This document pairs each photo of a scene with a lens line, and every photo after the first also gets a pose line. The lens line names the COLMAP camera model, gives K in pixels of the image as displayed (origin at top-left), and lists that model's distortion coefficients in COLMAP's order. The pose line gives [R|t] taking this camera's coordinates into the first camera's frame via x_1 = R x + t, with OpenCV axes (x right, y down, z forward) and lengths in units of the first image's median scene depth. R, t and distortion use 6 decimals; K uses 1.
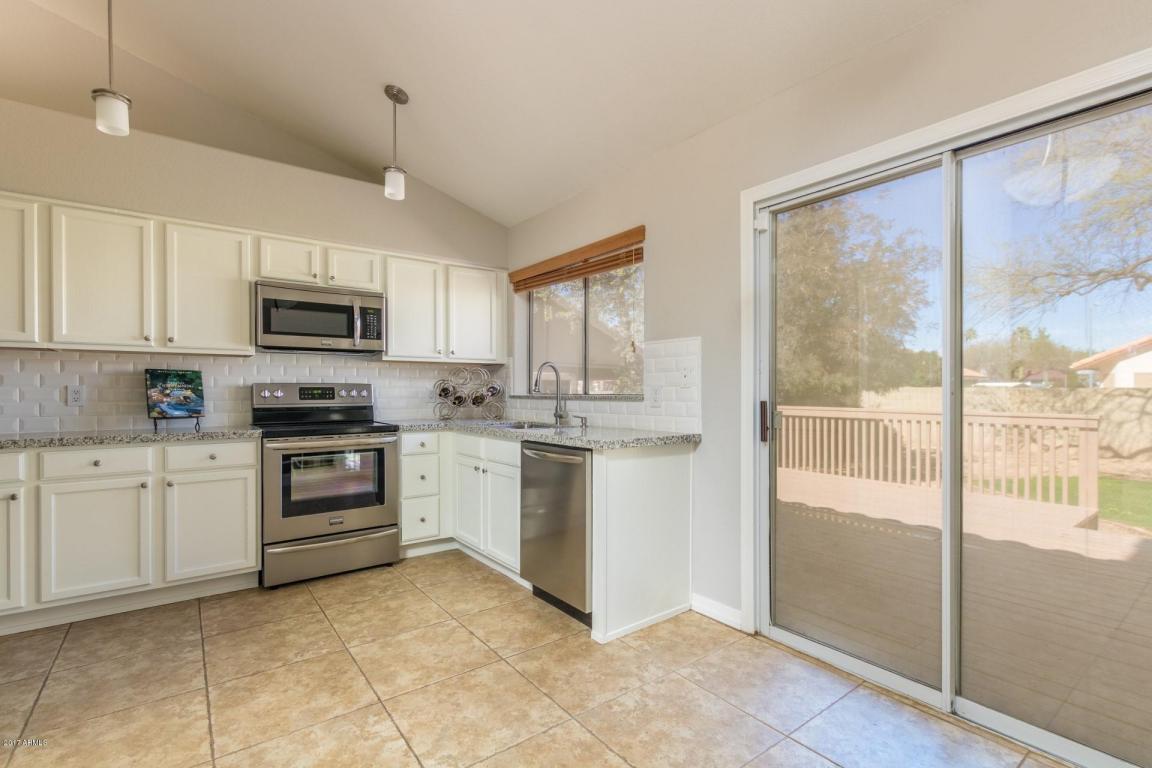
lens RADIAL K [[528.5, 0, 582.1], [0, 528.5, 394.1], [0, 0, 1]] dist [0.004414, -0.000856]
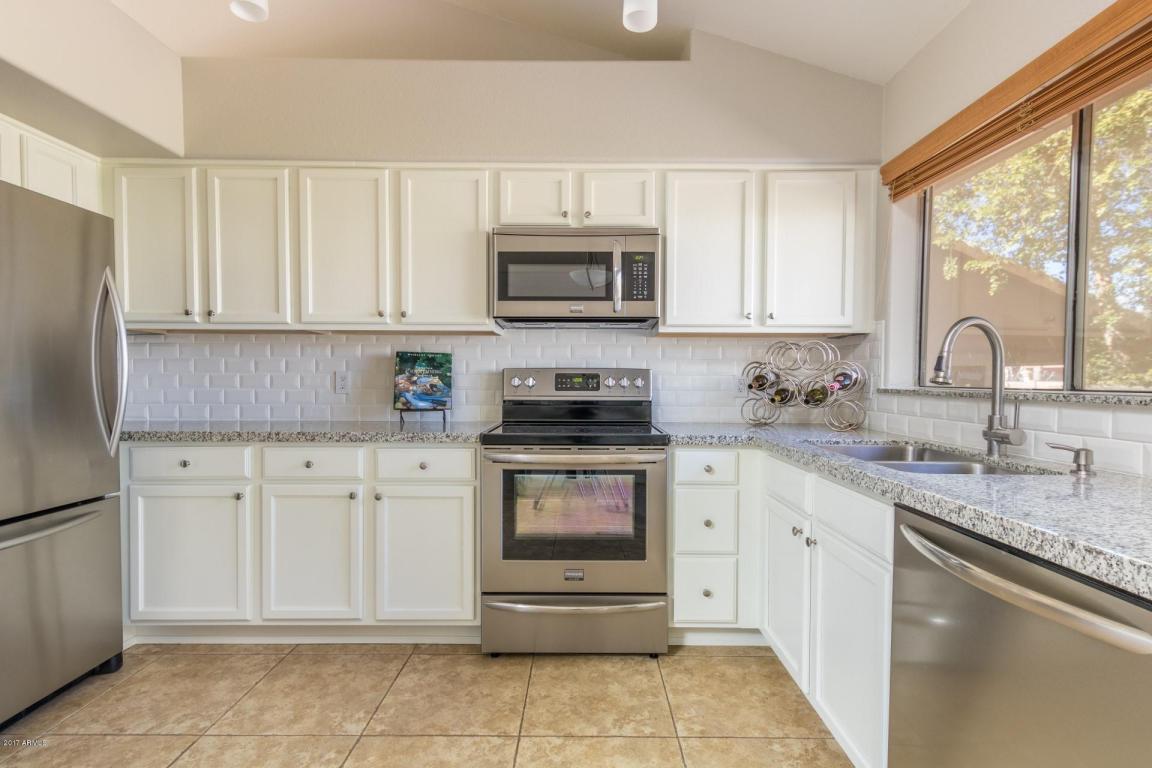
lens RADIAL K [[542.2, 0, 582.0], [0, 542.2, 391.9], [0, 0, 1]] dist [0.016115, -0.006208]
pose [[0.796013, 0.020553, -0.604930, -0.048857], [-0.010046, 0.999734, 0.020748, -0.003642], [0.605196, -0.010438, 0.796008, 0.460212]]
